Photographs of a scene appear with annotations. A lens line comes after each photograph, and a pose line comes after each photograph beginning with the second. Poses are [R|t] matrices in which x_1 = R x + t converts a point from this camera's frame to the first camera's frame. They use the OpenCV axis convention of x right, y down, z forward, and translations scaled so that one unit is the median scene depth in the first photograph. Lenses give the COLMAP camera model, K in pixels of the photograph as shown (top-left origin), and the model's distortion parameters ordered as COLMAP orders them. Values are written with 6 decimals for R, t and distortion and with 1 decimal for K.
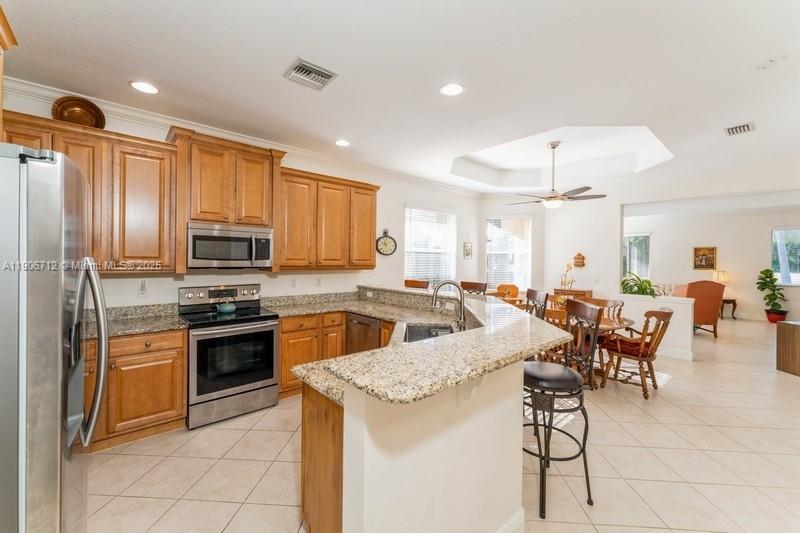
lens RADIAL K [[321.9, 0, 399.1], [0, 321.9, 261.0], [0, 0, 1]] dist [0.003436, 0.000131]
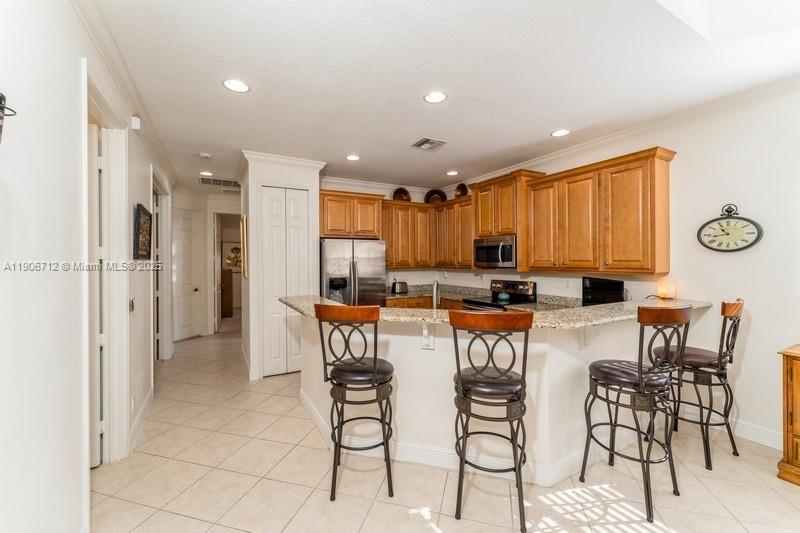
lens RADIAL K [[321.9, 0, 399.1], [0, 321.9, 261.0], [0, 0, 1]] dist [0.003436, 0.000131]
pose [[-0.195002, -0.008655, -0.980765, 0.862999], [-0.003280, 0.999961, -0.008172, 0.005901], [0.980797, 0.001624, -0.195023, 0.783797]]
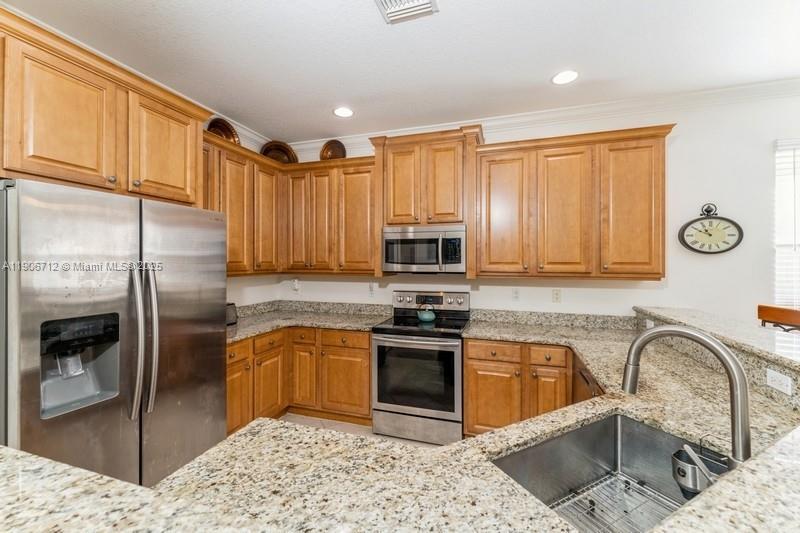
lens RADIAL K [[321.9, 0, 399.1], [0, 321.9, 261.0], [0, 0, 1]] dist [0.003436, 0.000131]
pose [[0.520084, -0.012179, -0.854028, 0.201156], [-0.000702, 0.999892, -0.014686, 0.001700], [0.854115, 0.008237, 0.520019, 0.428386]]
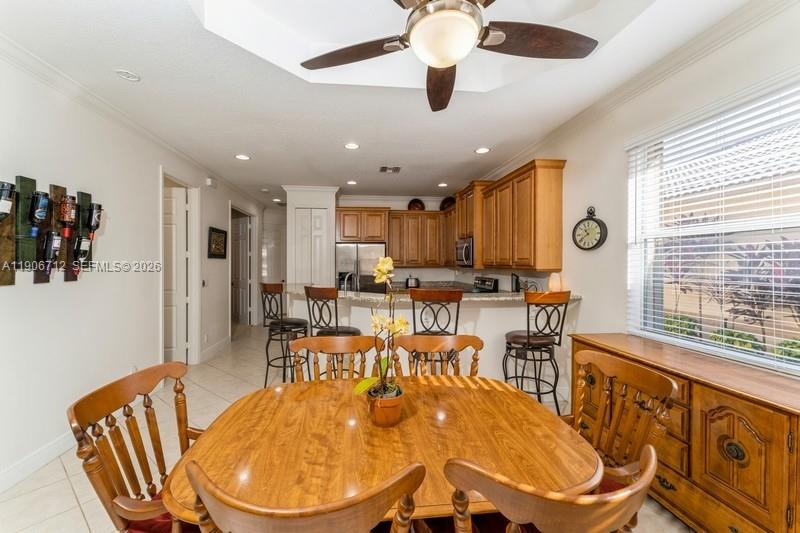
lens RADIAL K [[321.9, 0, 399.1], [0, 321.9, 261.0], [0, 0, 1]] dist [0.003436, 0.000131]
pose [[-0.545102, -0.014232, -0.838249, 0.937147], [-0.009193, 0.999897, -0.010998, 0.018100], [0.838320, 0.001711, -0.545176, 1.455426]]
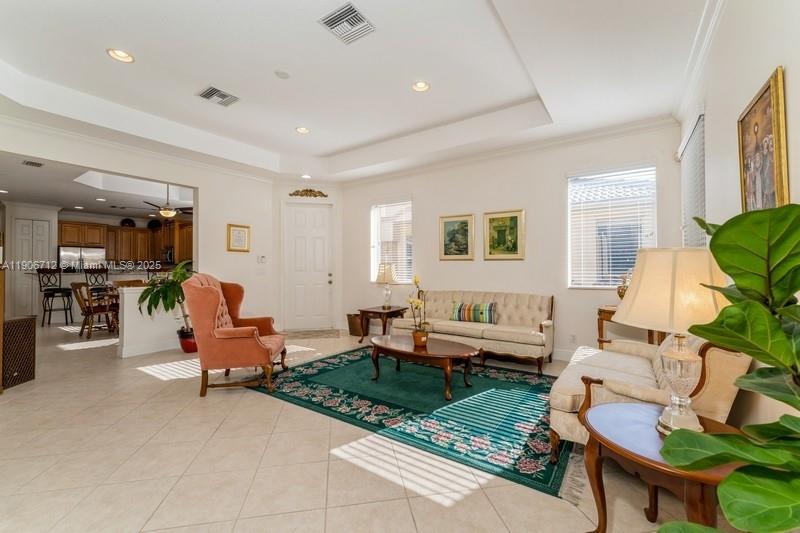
lens RADIAL K [[319.2, 0, 395.3], [0, 319.2, 267.4], [0, 0, 1]] dist [0.000686, 0.000109]
pose [[0.260046, -0.015582, -0.965471, 2.690089], [-0.001423, 0.999863, -0.016520, 0.104010], [0.965595, 0.005670, 0.259988, 2.075441]]
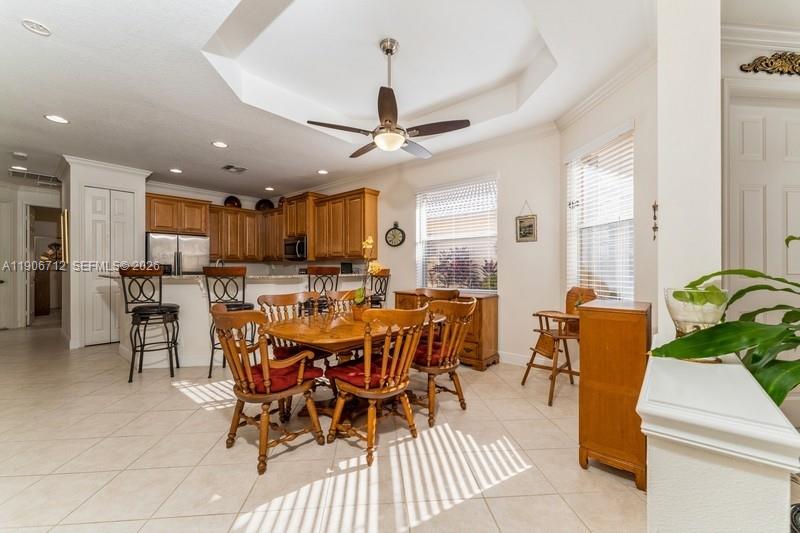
lens RADIAL K [[317.2, 0, 400.1], [0, 317.2, 267.2], [0, 0, 1]] dist [0.001420, 0.000274]
pose [[0.160907, -0.013561, -0.986876, 1.393956], [-0.003617, 0.999891, -0.014329, 0.092045], [0.986963, 0.005875, 0.160840, 1.199422]]
